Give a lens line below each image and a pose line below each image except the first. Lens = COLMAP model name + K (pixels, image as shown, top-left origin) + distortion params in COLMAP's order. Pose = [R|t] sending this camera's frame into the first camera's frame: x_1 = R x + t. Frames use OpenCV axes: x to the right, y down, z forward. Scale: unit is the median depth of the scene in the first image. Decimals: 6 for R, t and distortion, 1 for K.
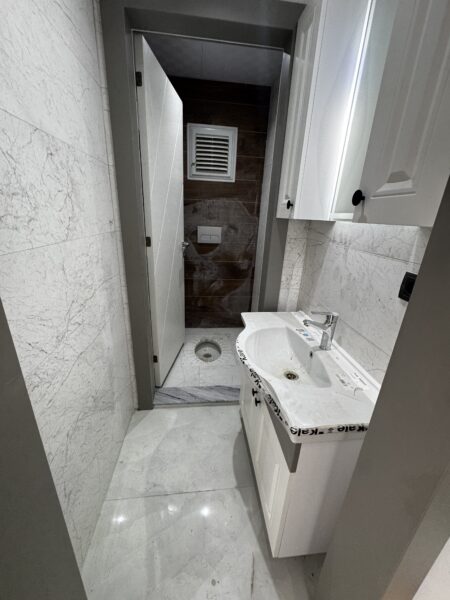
lens RADIAL K [[239.2, 0, 223.4], [0, 239.2, 299.9], [0, 0, 1]] dist [-0.003007, -0.000351]
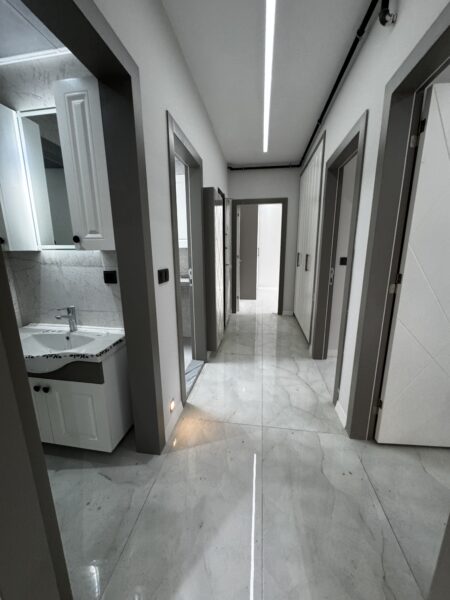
lens RADIAL K [[239.2, 0, 224.3], [0, 239.2, 298.7], [0, 0, 1]] dist [-0.003007, -0.000351]
pose [[0.260759, -0.248904, 0.932765, -0.794701], [0.340910, 0.927686, 0.152246, 0.123084], [-0.903208, 0.278290, 0.326756, -0.482797]]
